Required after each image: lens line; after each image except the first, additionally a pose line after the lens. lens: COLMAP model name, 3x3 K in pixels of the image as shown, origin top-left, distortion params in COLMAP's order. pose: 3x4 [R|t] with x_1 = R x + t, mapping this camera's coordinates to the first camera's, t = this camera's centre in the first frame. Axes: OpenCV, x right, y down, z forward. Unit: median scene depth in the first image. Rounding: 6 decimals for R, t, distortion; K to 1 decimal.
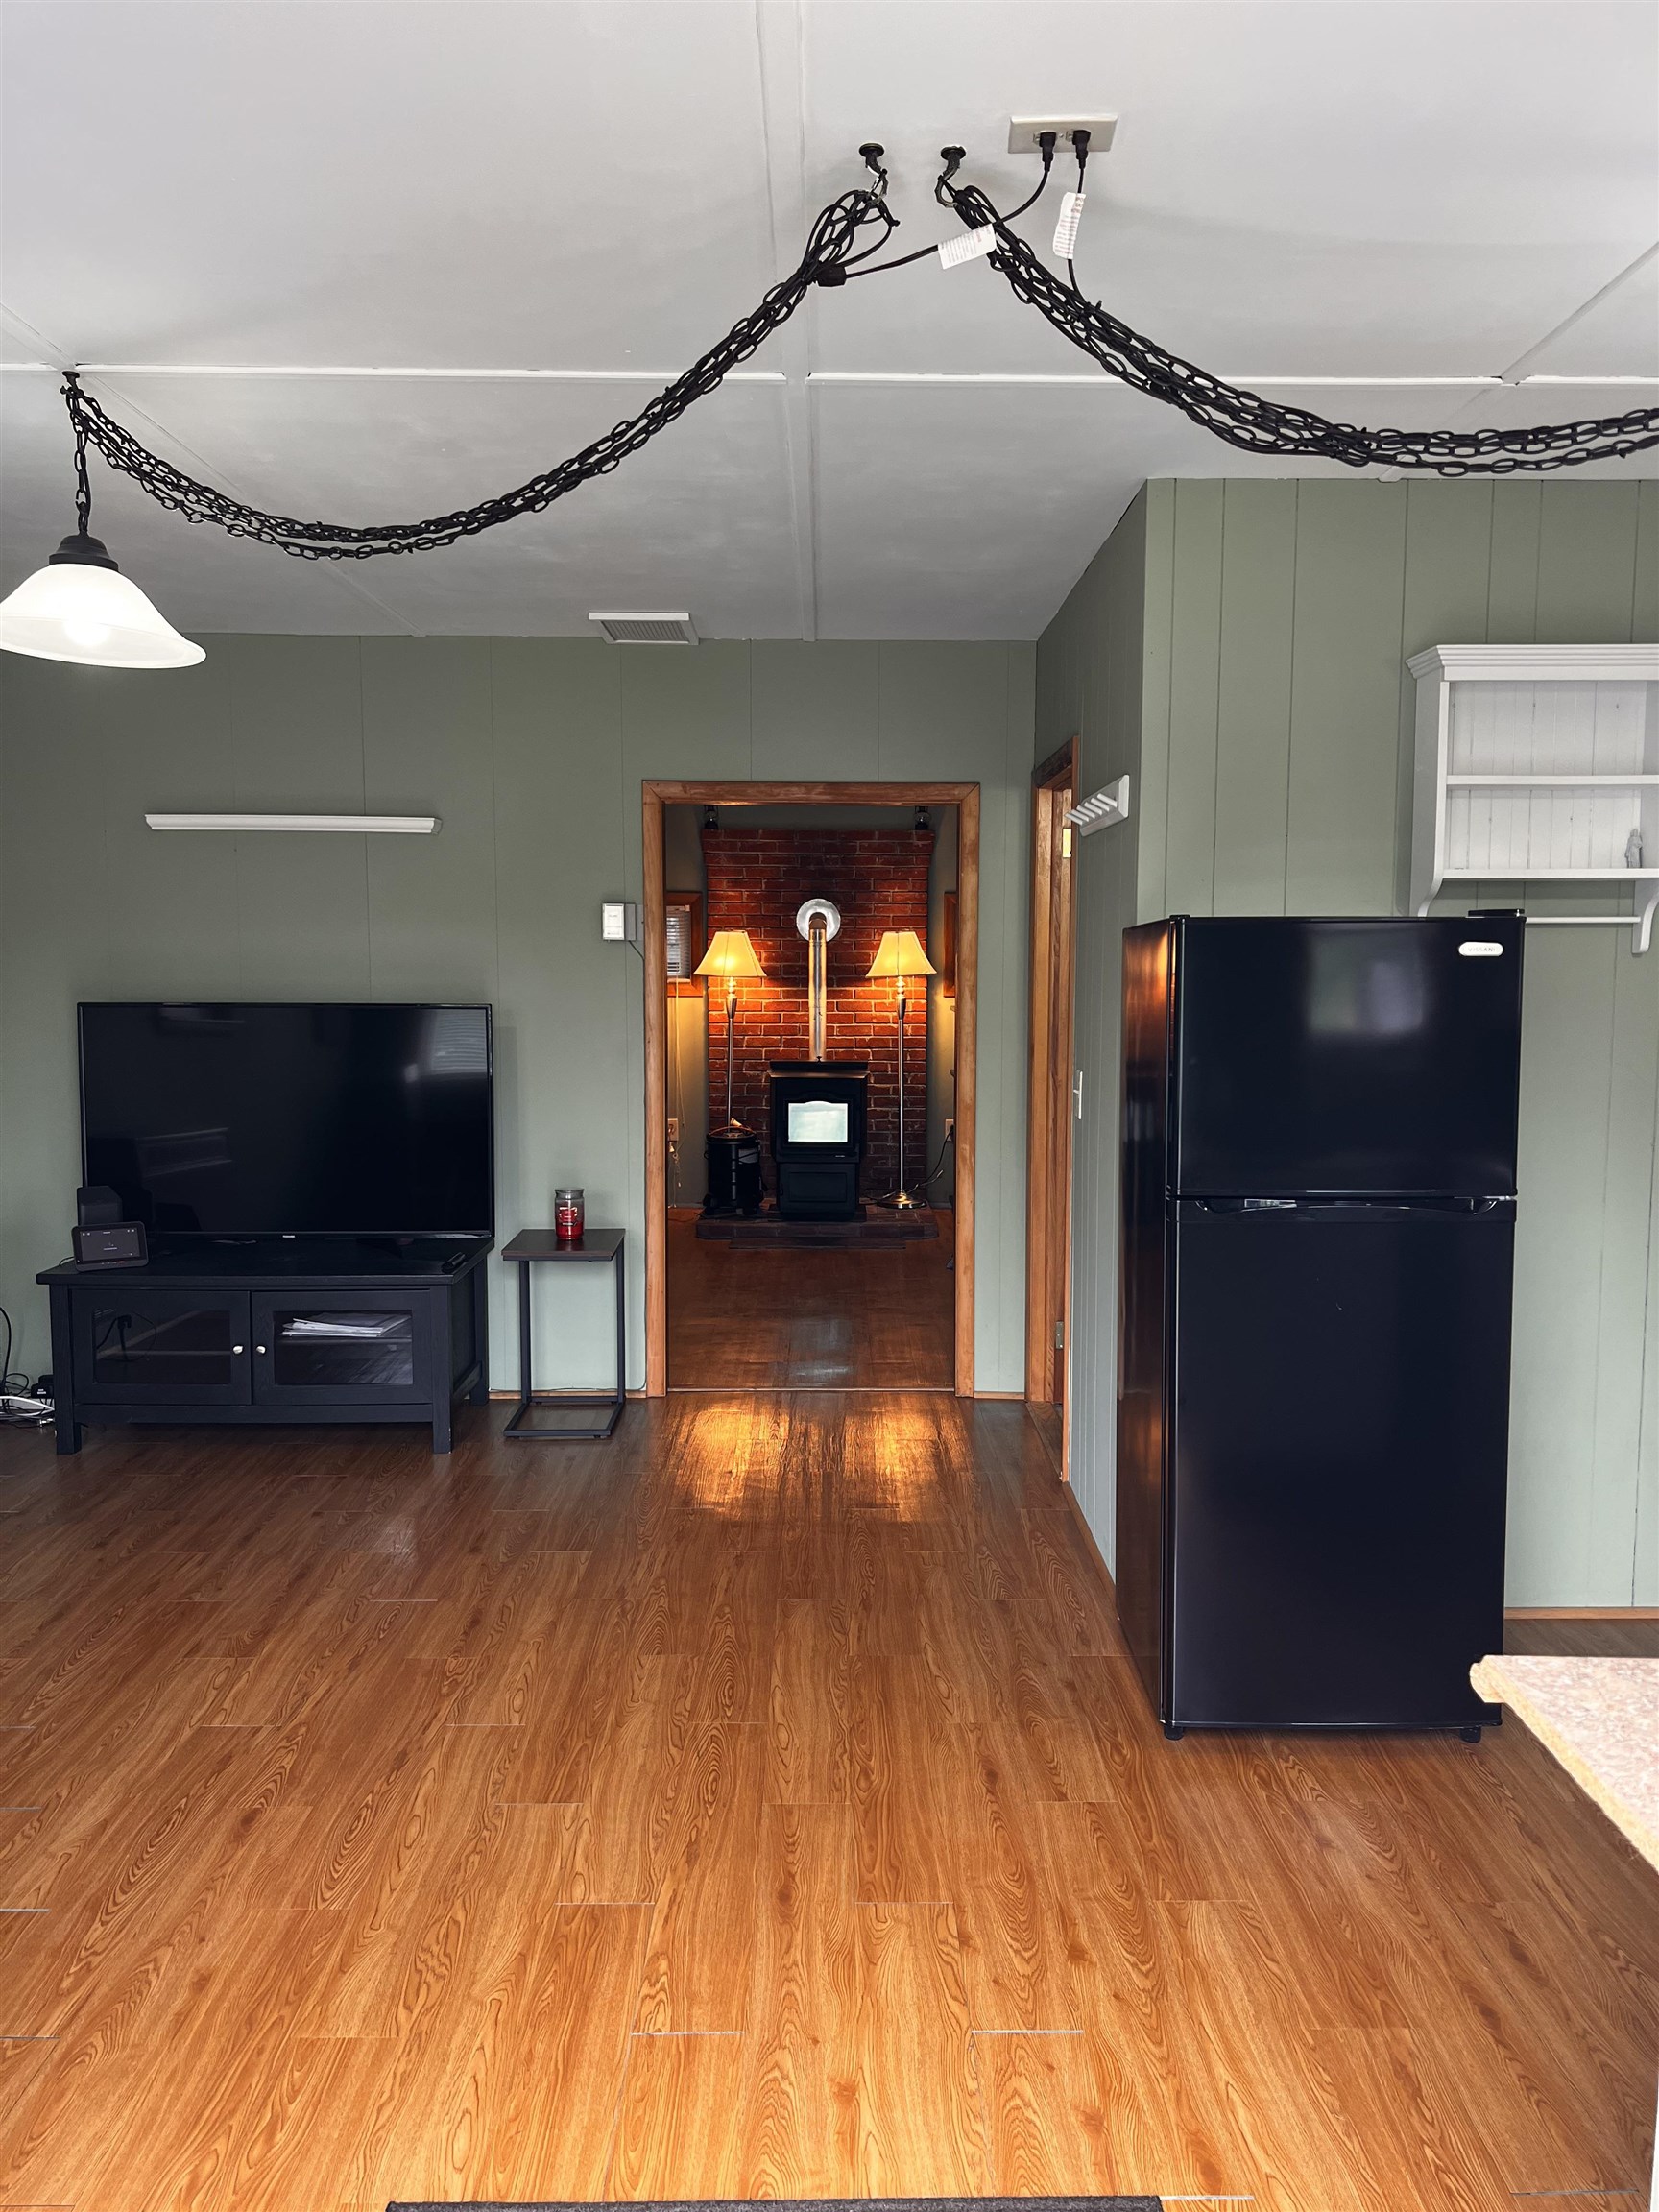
lens RADIAL K [[1691.9, 0, 836.2], [0, 1691.9, 1135.1], [0, 0, 1]] dist [0.034913, -0.006342]
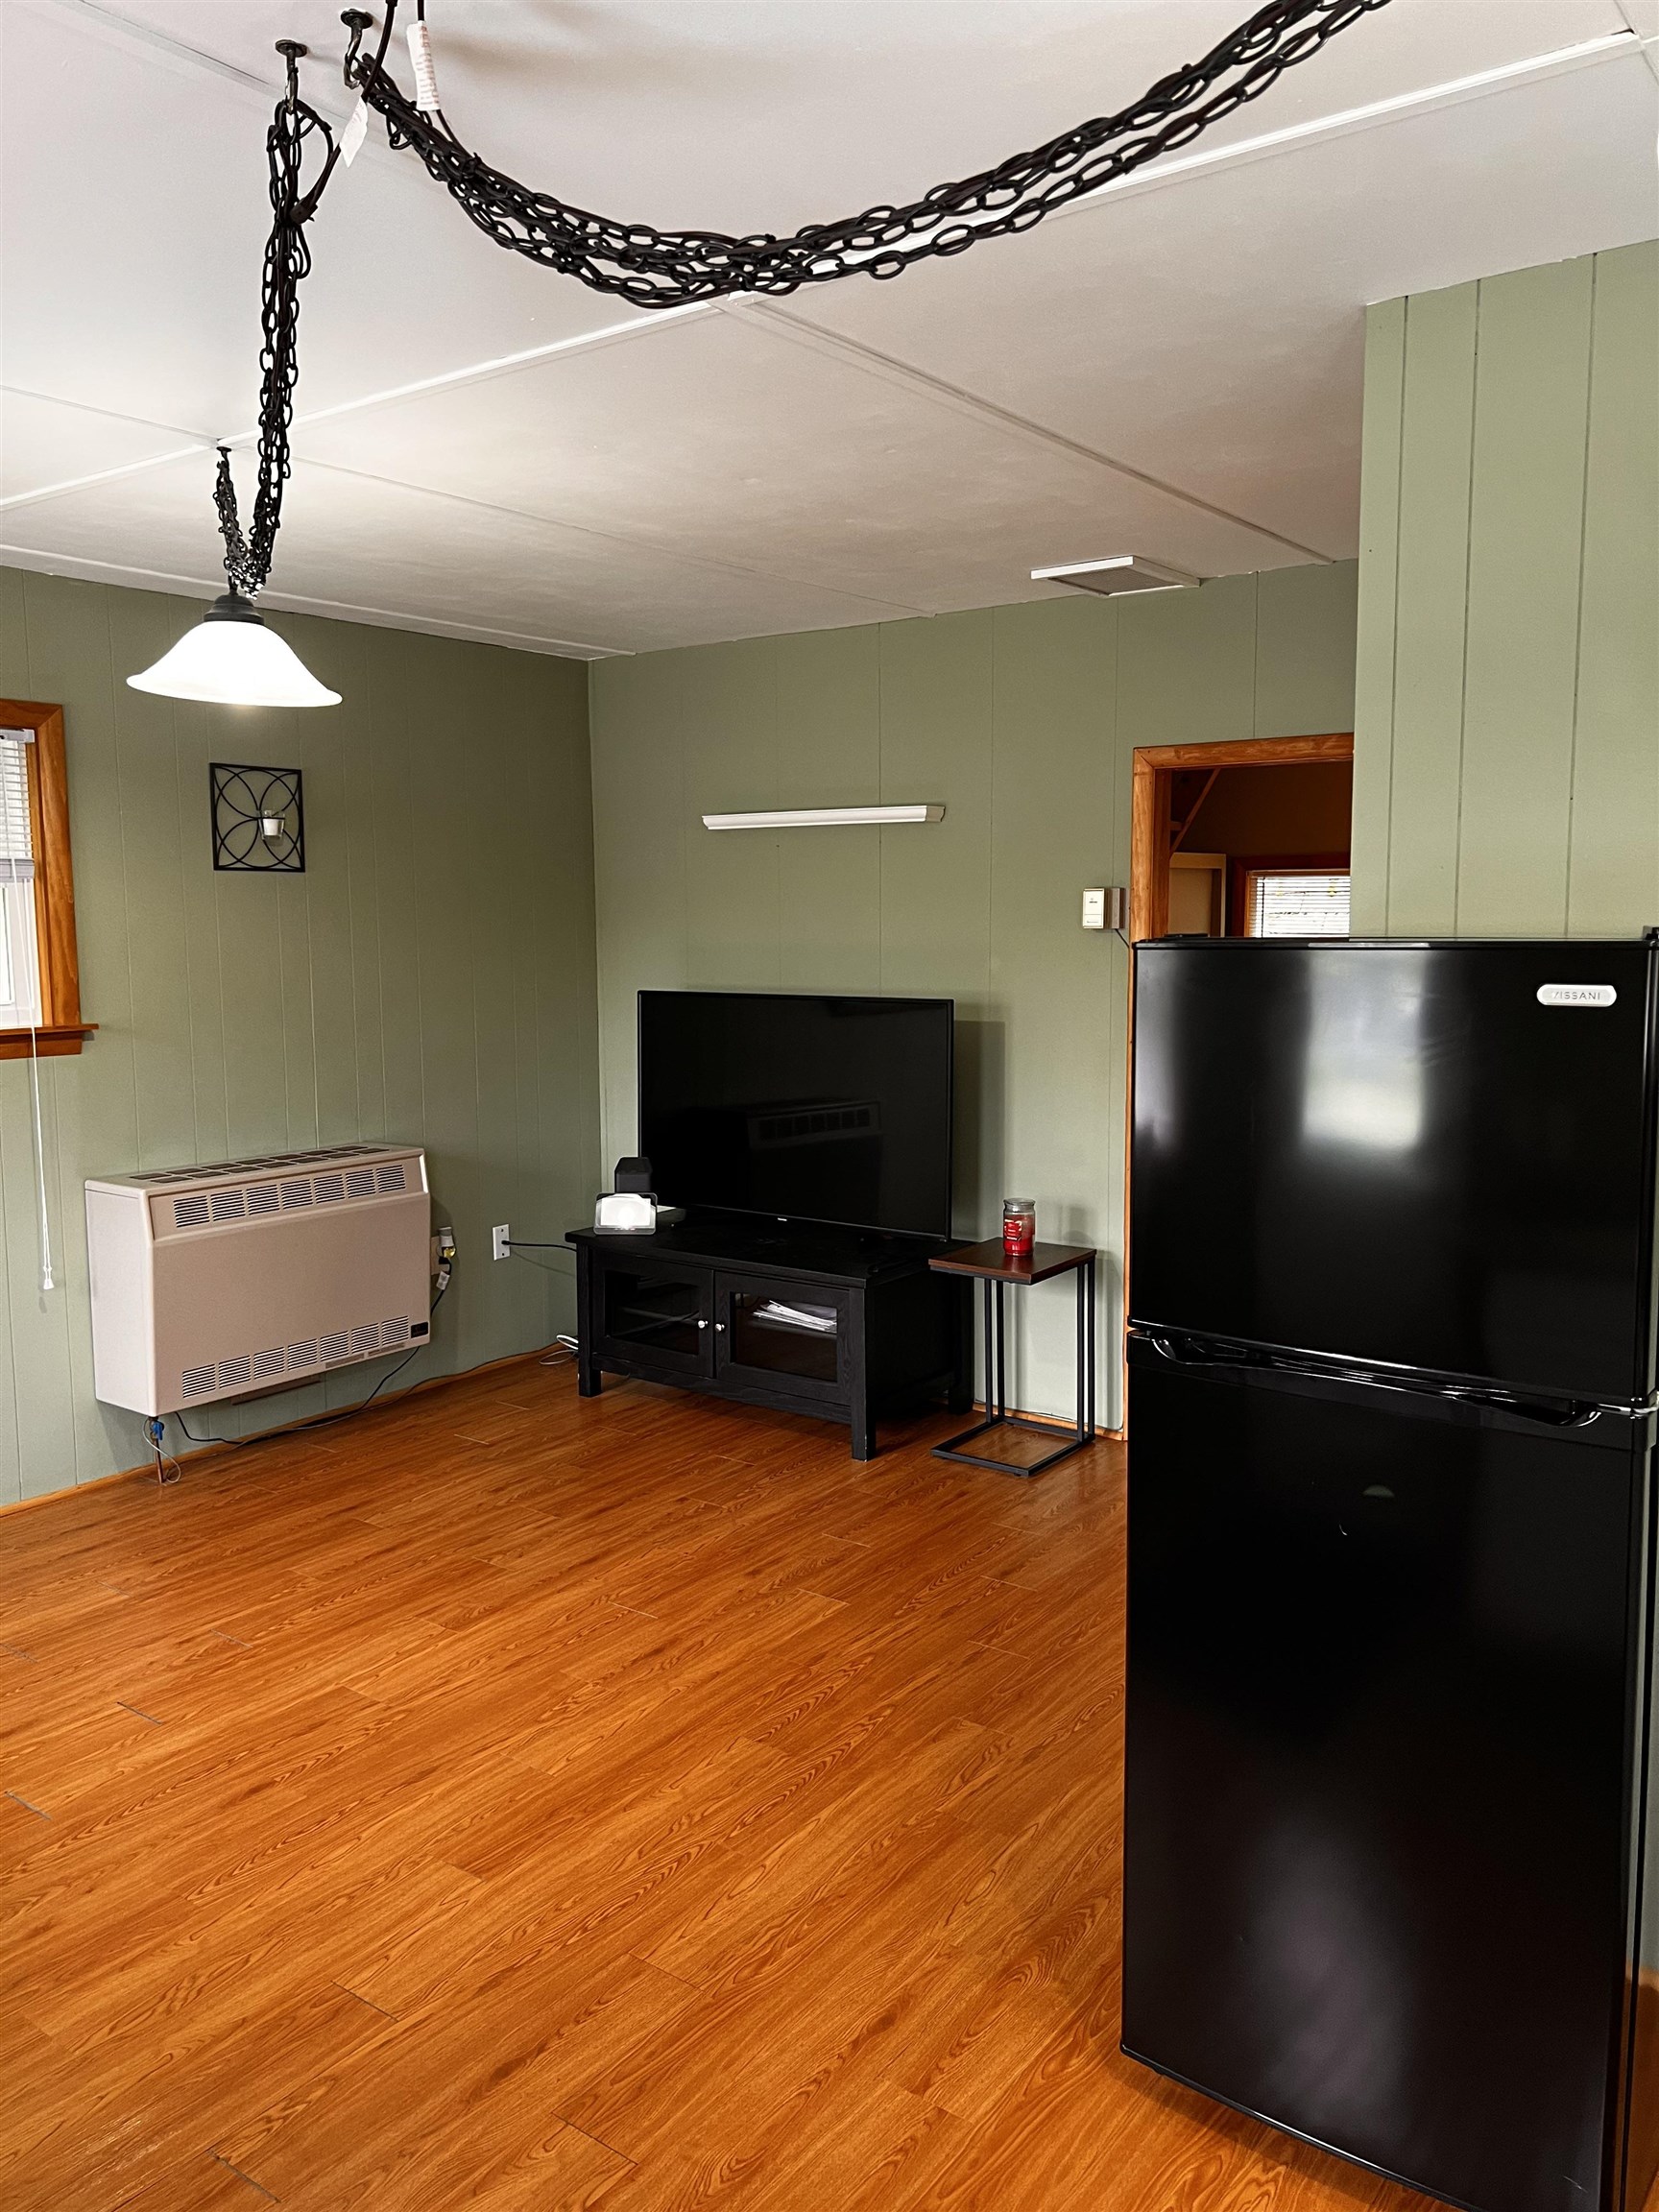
lens RADIAL K [[1670.3, 0, 829.5], [0, 1670.3, 1106.0], [0, 0, 1]] dist [0.035300, -0.041167]
pose [[0.791708, 0.059800, -0.607965, 0.432945], [-0.049908, 0.998202, 0.033192, -0.062237], [0.608857, 0.004064, 0.793269, 0.298762]]
